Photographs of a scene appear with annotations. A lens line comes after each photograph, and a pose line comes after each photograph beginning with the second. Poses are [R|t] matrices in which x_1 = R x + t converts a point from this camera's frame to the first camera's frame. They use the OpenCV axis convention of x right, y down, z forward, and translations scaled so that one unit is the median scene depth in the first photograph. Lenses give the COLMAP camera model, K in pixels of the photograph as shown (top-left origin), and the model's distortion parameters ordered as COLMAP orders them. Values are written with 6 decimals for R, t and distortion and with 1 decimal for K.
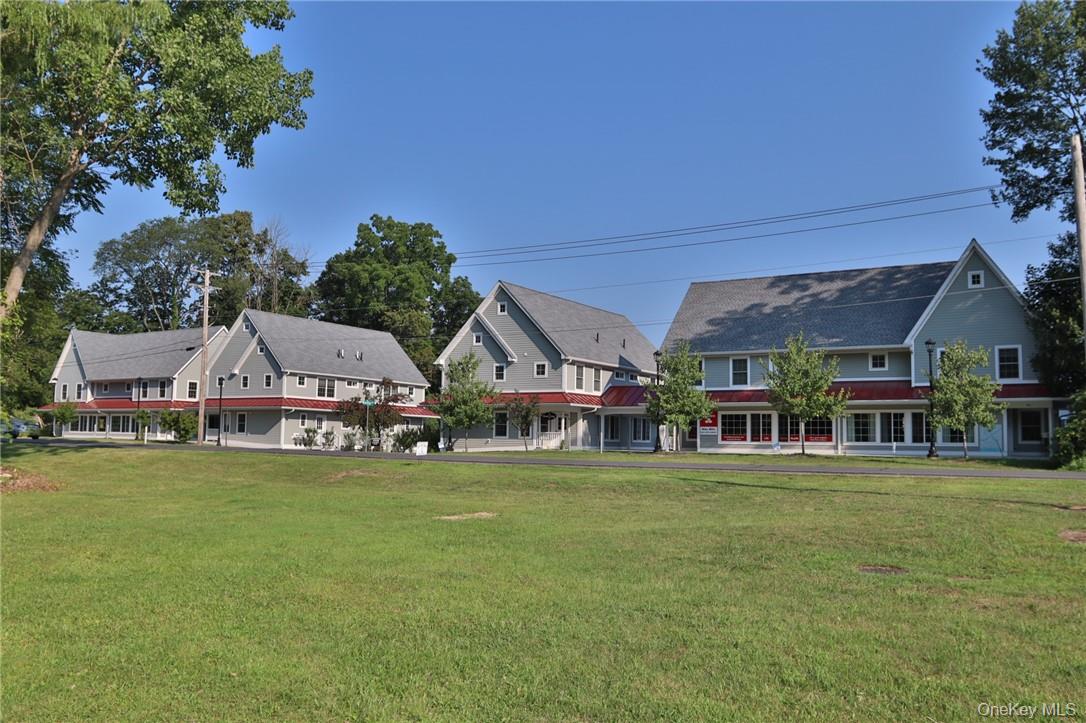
lens RADIAL K [[867.8, 0, 589.9], [0, 867.8, 359.3], [0, 0, 1]] dist [-0.092436, 0.060215]
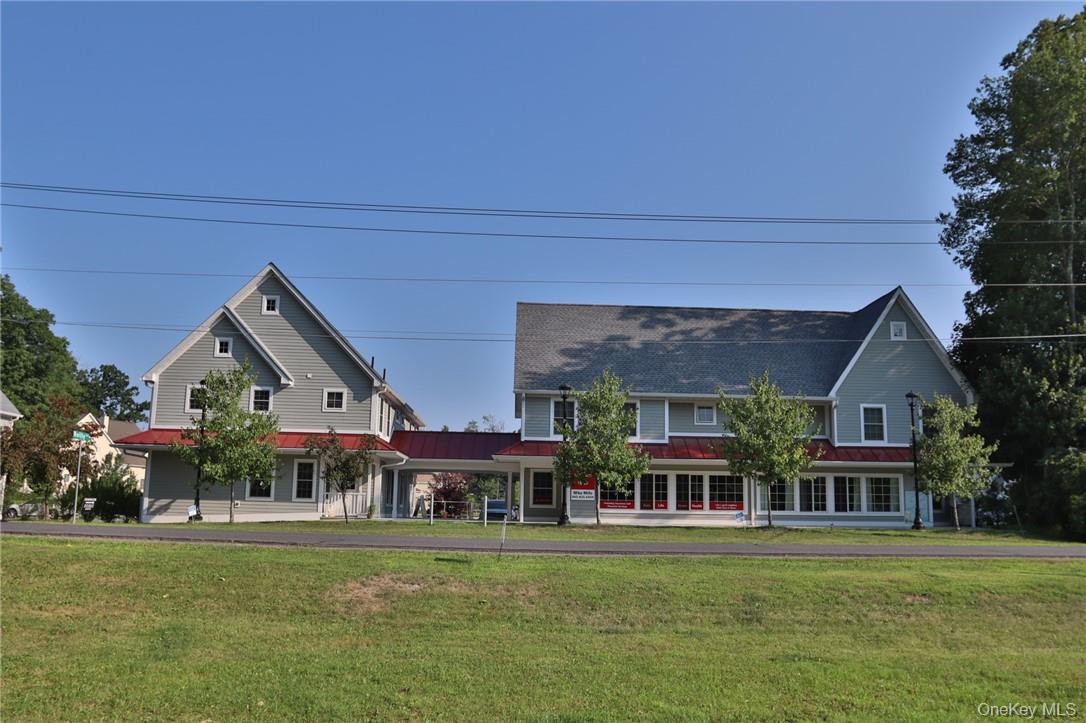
lens RADIAL K [[867.8, 0, 589.9], [0, 867.8, 359.3], [0, 0, 1]] dist [-0.092436, 0.060215]
pose [[0.842550, 0.090925, 0.530888, -0.276970], [-0.056444, 0.995126, -0.080856, 0.026005], [-0.535653, 0.038160, 0.843576, 0.360212]]
